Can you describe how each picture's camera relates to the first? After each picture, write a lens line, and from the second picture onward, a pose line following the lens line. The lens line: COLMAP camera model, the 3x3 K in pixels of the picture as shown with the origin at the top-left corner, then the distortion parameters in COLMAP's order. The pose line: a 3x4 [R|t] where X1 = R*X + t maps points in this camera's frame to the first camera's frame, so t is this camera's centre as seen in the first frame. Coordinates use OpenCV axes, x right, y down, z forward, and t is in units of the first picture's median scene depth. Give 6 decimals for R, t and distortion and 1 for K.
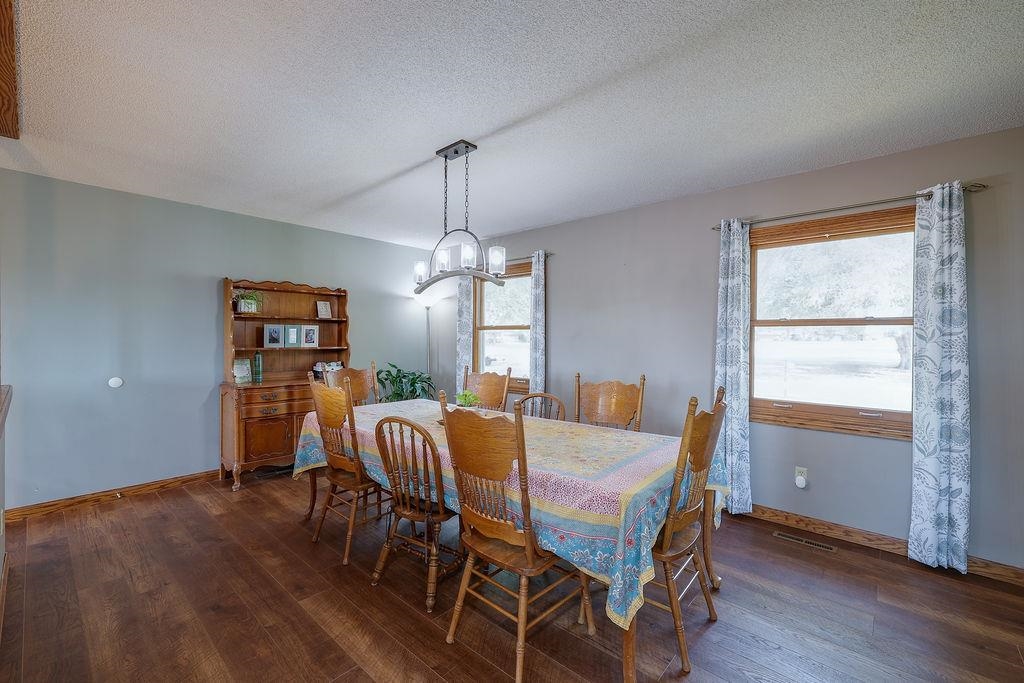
lens RADIAL K [[431.6, 0, 506.1], [0, 431.6, 338.7], [0, 0, 1]] dist [-0.000013, -0.000071]
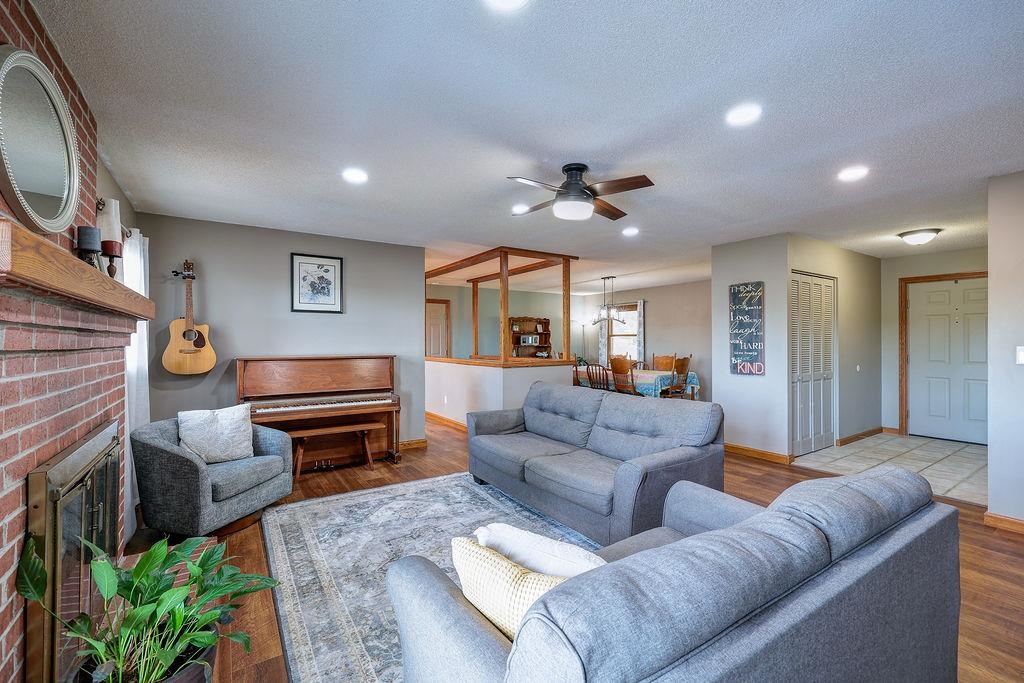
lens RADIAL K [[431.6, 0, 506.1], [0, 431.6, 338.7], [0, 0, 1]] dist [-0.000013, -0.000071]
pose [[0.967679, -0.006435, -0.252104, -0.031277], [0.004398, 0.999953, -0.008643, 0.005262], [0.252148, 0.007255, 0.967662, -1.230728]]
